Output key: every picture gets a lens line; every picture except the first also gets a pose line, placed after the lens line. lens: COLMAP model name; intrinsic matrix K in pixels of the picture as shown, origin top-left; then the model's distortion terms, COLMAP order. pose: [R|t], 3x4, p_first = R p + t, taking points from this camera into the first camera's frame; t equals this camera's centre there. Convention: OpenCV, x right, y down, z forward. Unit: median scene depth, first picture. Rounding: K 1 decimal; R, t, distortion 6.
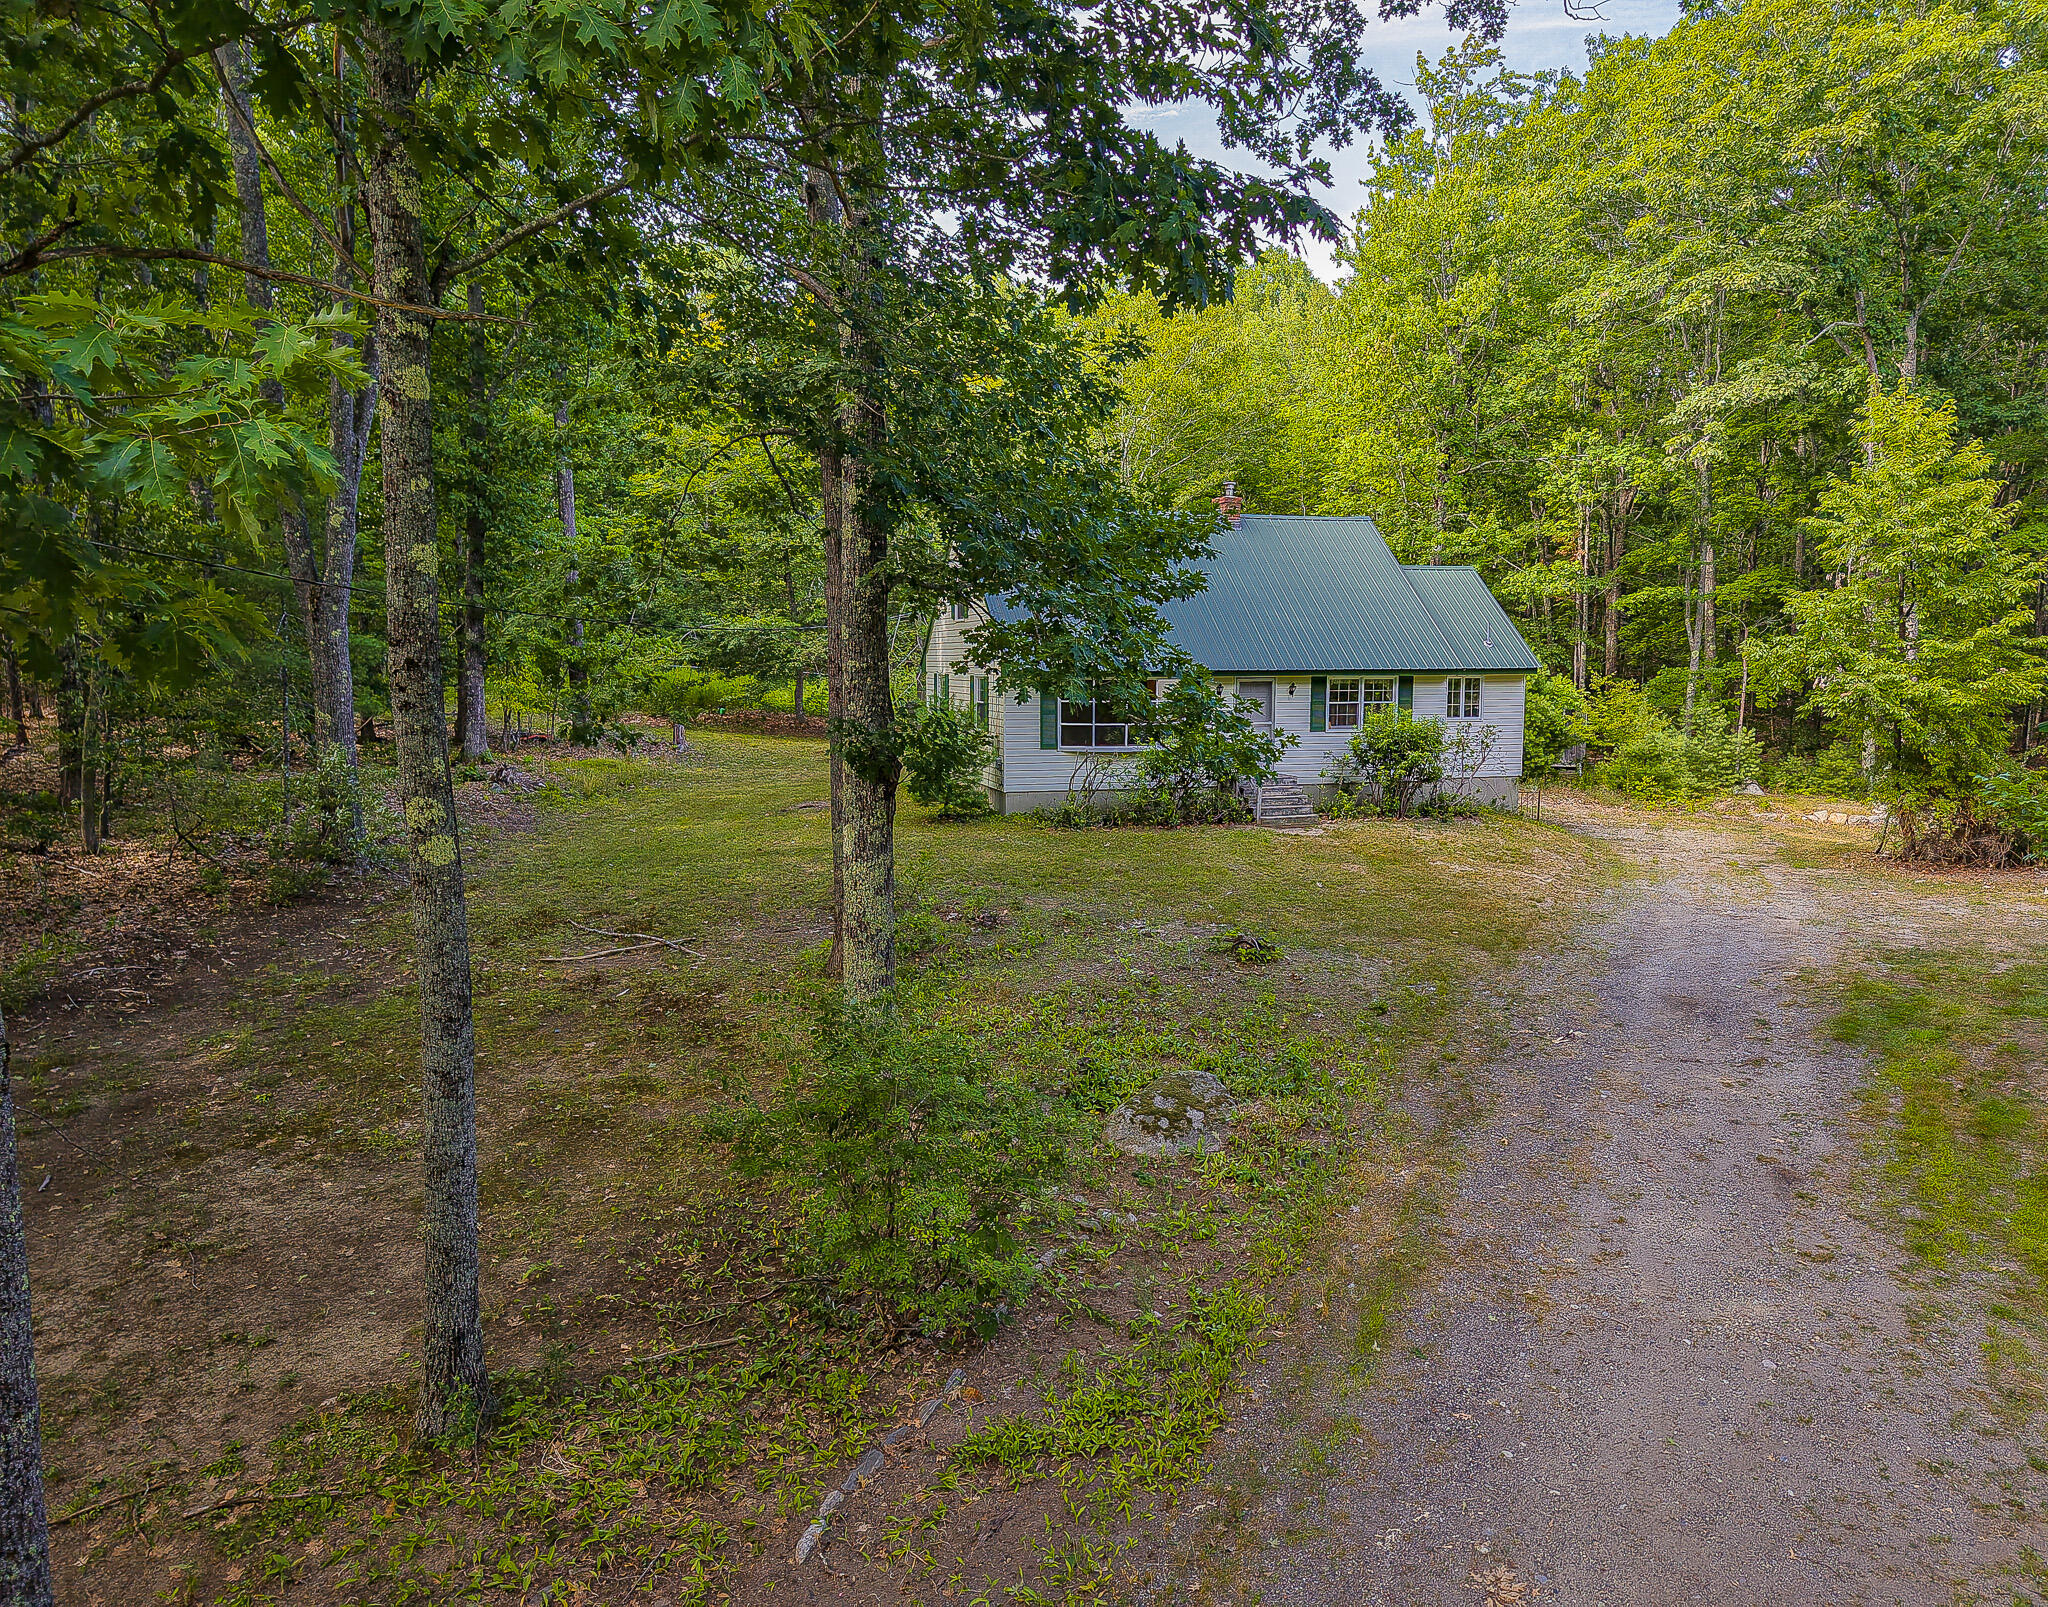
lens RADIAL K [[1541.3, 0, 1030.8], [0, 1541.3, 832.4], [0, 0, 1]] dist [-0.006723, -0.006125]
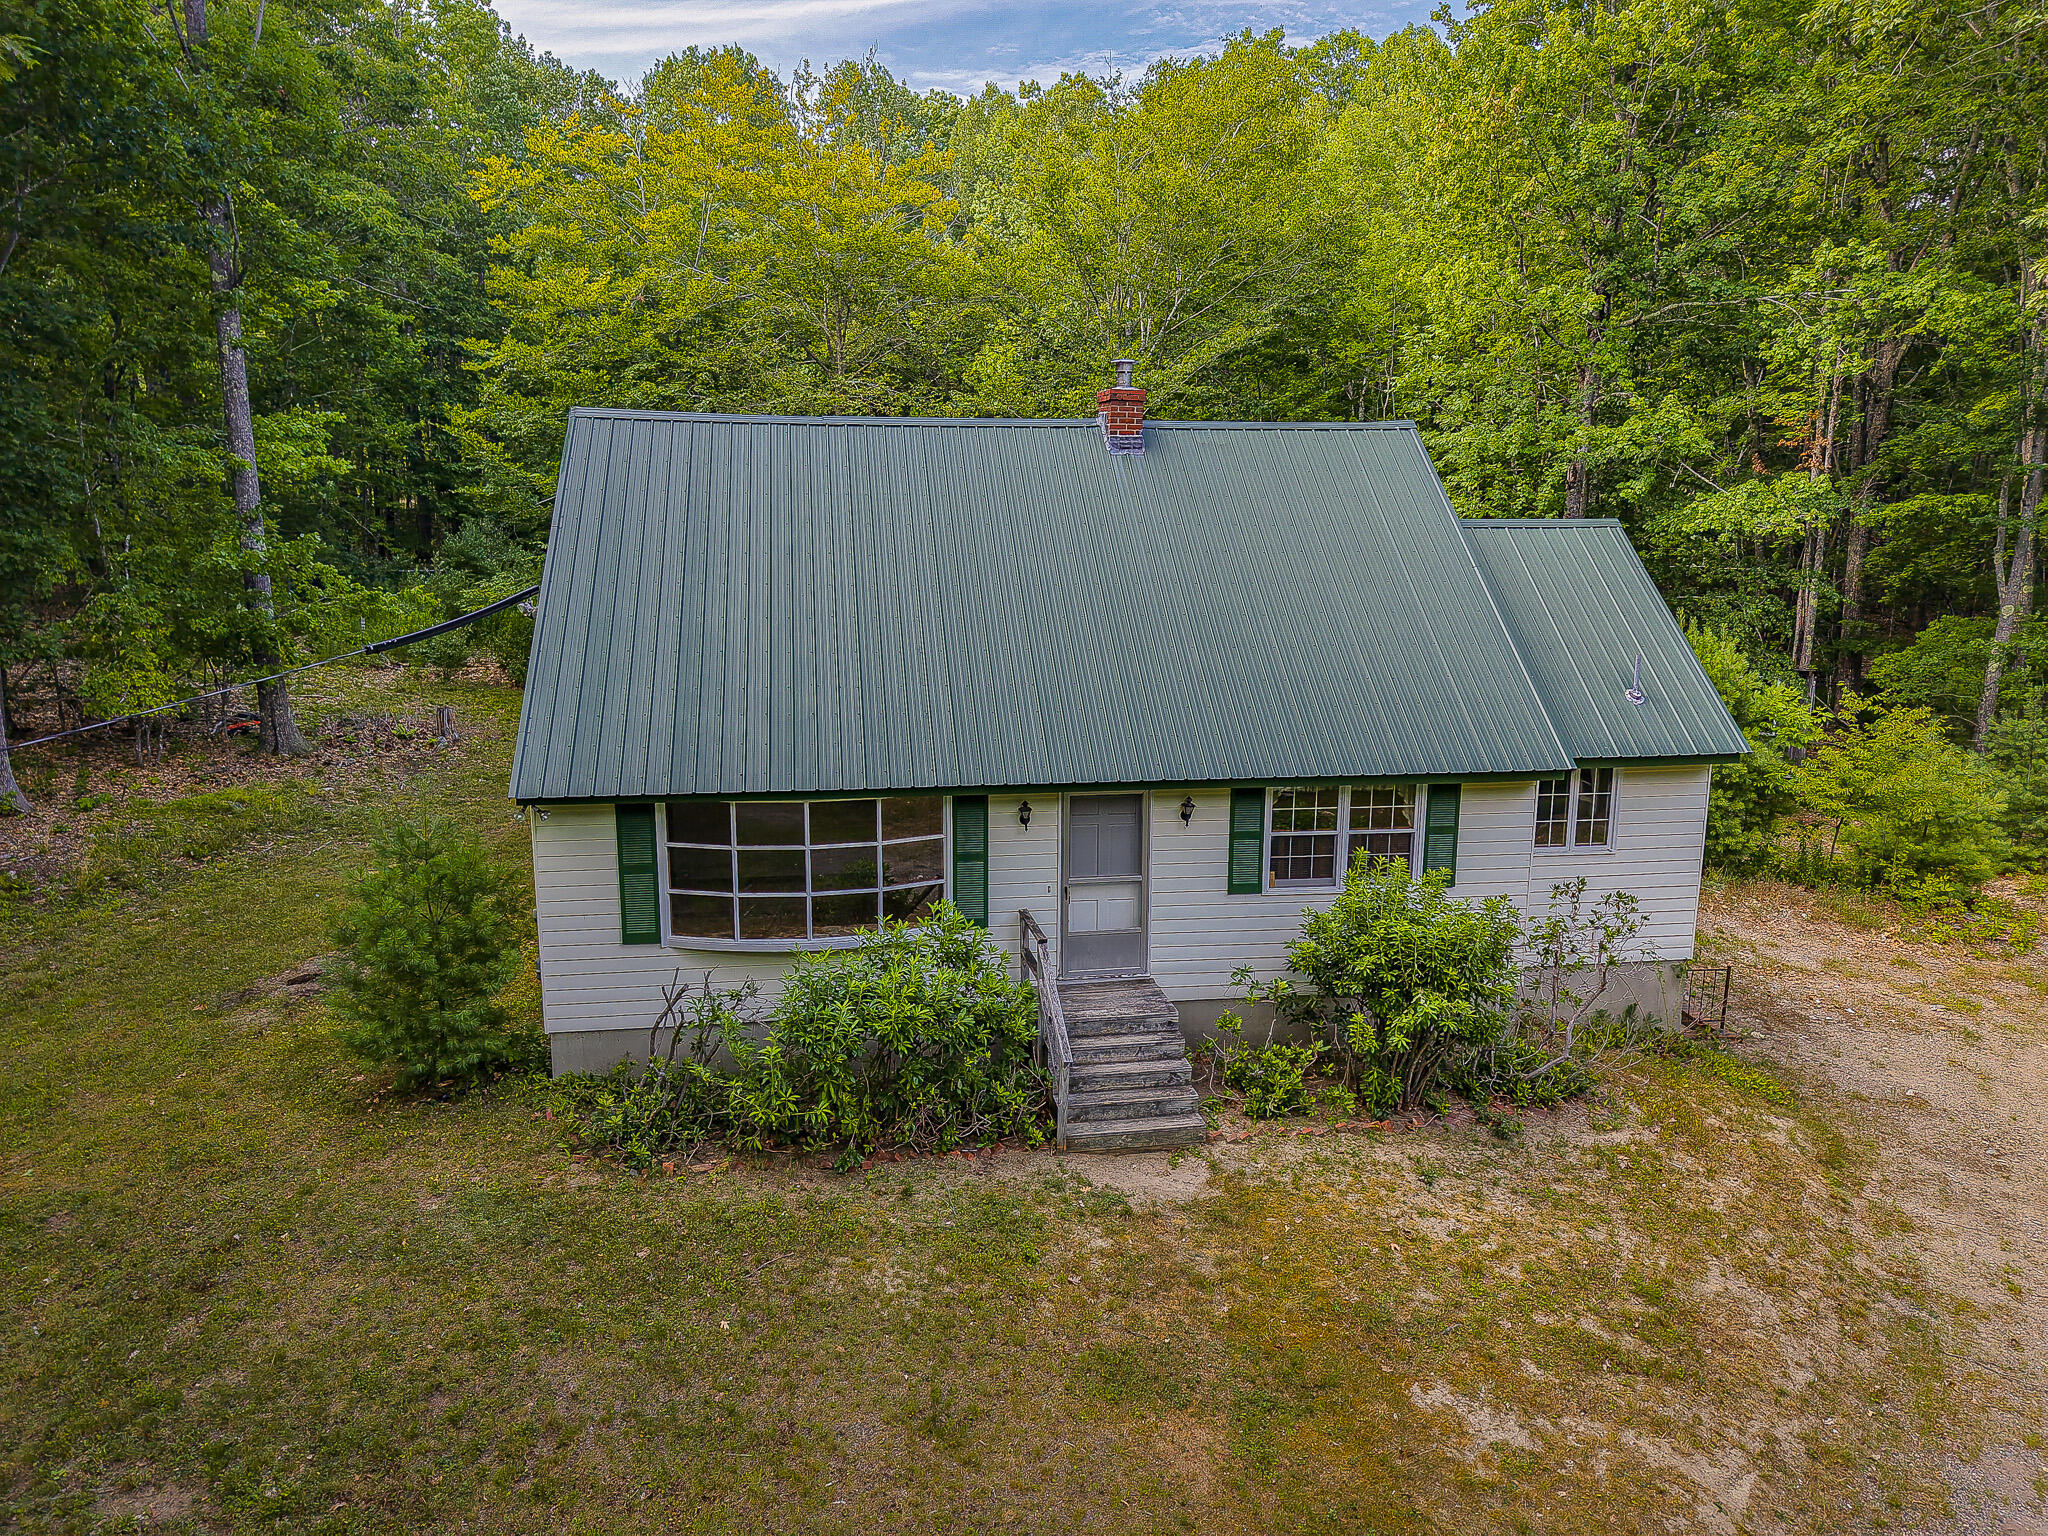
lens RADIAL K [[1425.6, 0, 955.6], [0, 1425.6, 794.6], [0, 0, 1]] dist [0.008397, -0.027158]
pose [[0.985137, 0.035085, -0.168151, 0.166878], [-0.019925, 0.995651, 0.091010, -0.131362], [0.170612, -0.086307, 0.981551, 0.536919]]
